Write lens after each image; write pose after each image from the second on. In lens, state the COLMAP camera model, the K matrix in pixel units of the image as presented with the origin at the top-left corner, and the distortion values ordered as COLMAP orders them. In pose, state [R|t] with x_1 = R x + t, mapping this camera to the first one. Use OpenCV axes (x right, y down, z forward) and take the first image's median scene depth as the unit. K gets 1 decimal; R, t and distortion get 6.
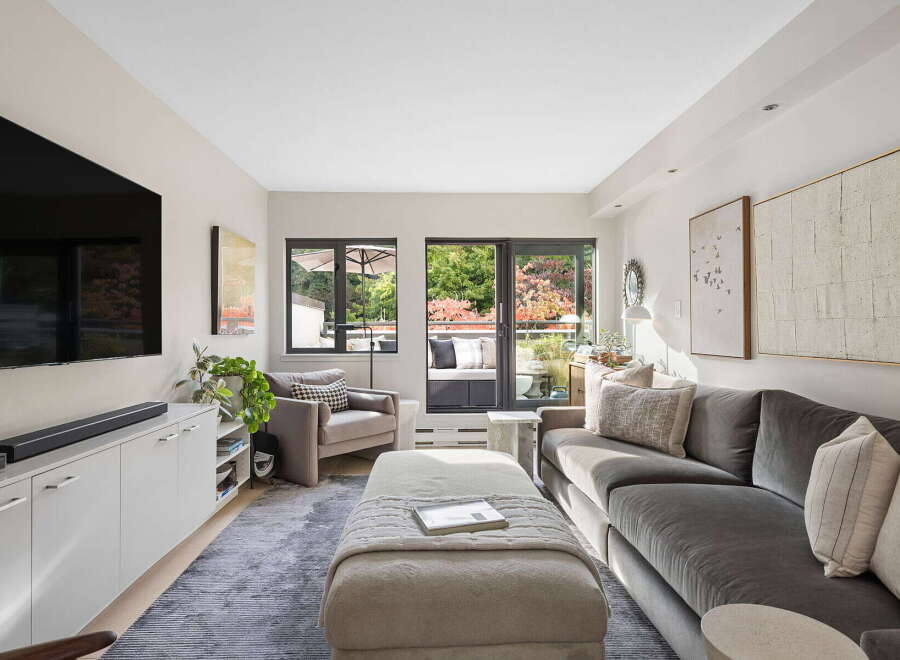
lens RADIAL K [[532.7, 0, 450.0], [0, 532.7, 330.0], [0, 0, 1]] dist [-0.000214, 0.001188]
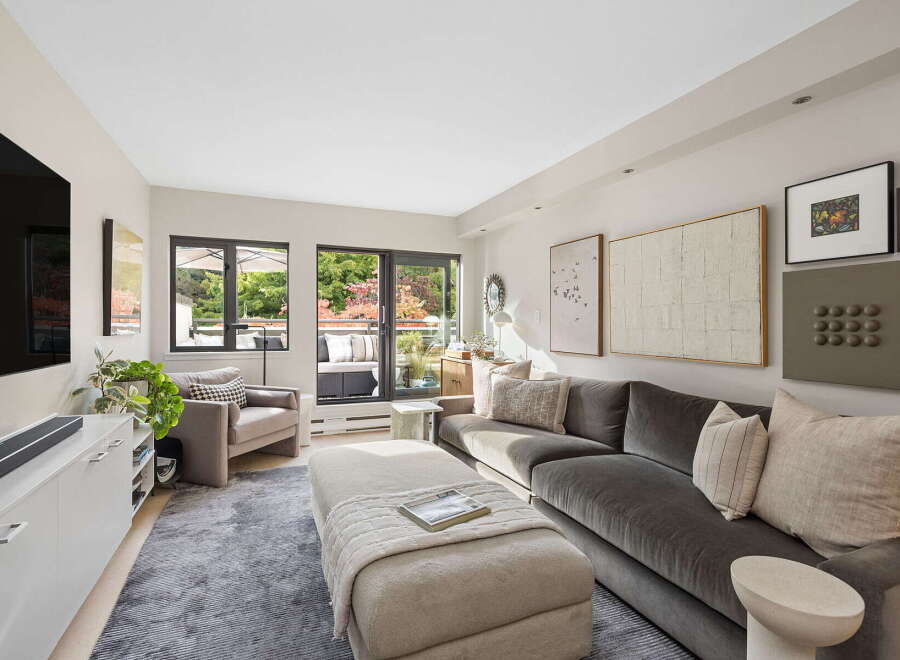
lens RADIAL K [[448.8, 0, 446.0], [0, 448.8, 327.3], [0, 0, 1]] dist [-0.005847, 0.000334]
pose [[0.938415, 0.006635, 0.345446, -0.164370], [-0.009740, 0.999926, 0.007254, -0.018730], [-0.345372, -0.010172, 0.938411, 0.065783]]
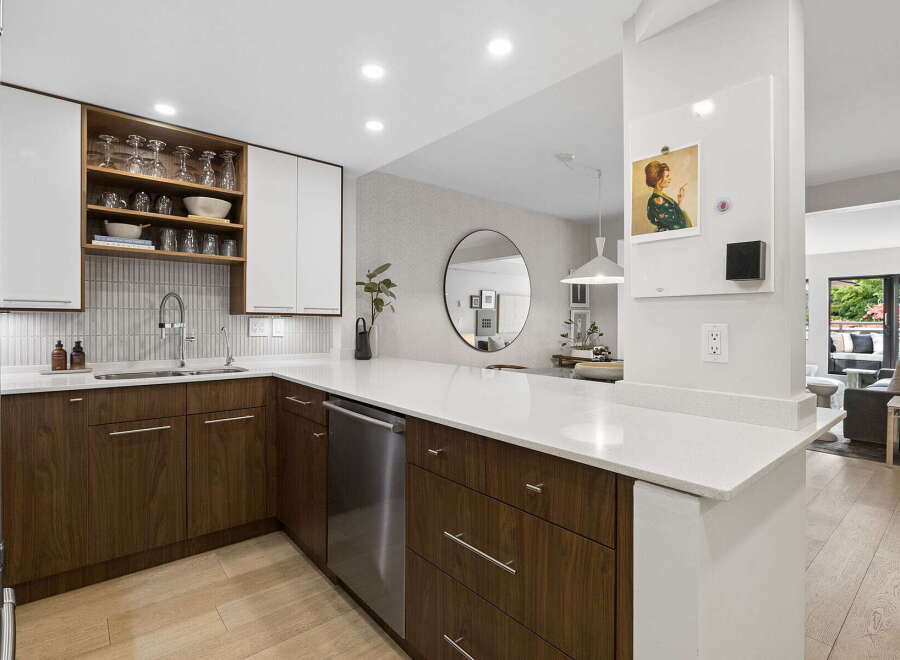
lens RADIAL K [[448.8, 0, 446.0], [0, 448.8, 327.3], [0, 0, 1]] dist [-0.005847, 0.000334]
pose [[0.611793, 0.012758, -0.790915, 0.525580], [-0.002991, 0.999900, 0.013816, -0.031264], [0.791012, -0.006087, 0.611770, -1.401590]]
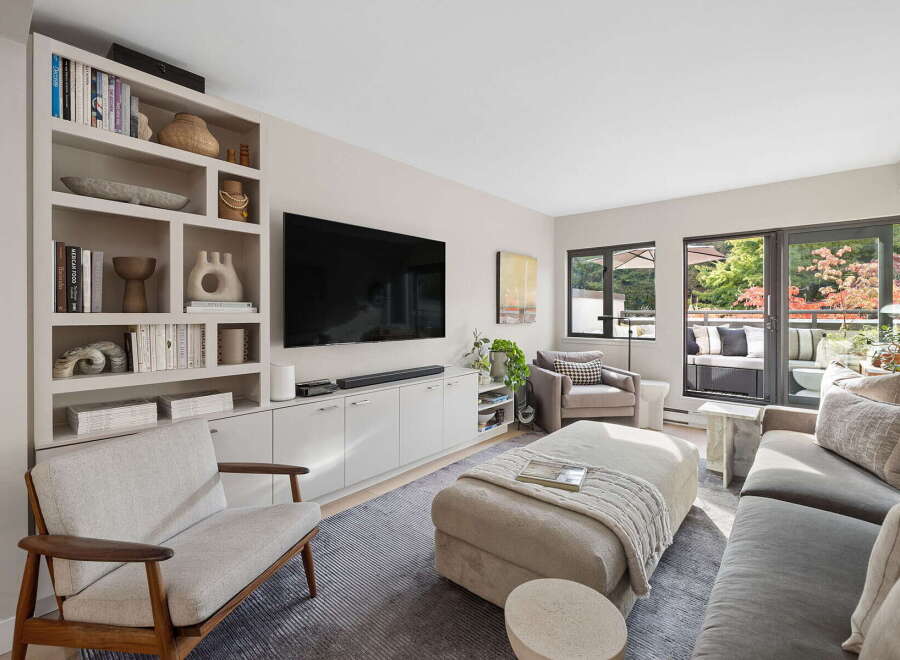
lens RADIAL K [[421.8, 0, 448.9], [0, 421.8, 313.6], [0, 0, 1]] dist [0.000646, 0.000074]
pose [[0.727870, 0.007361, -0.685675, 0.292436], [-0.002623, 0.999965, 0.007951, -0.030565], [0.685710, -0.003989, 0.727864, 0.032672]]
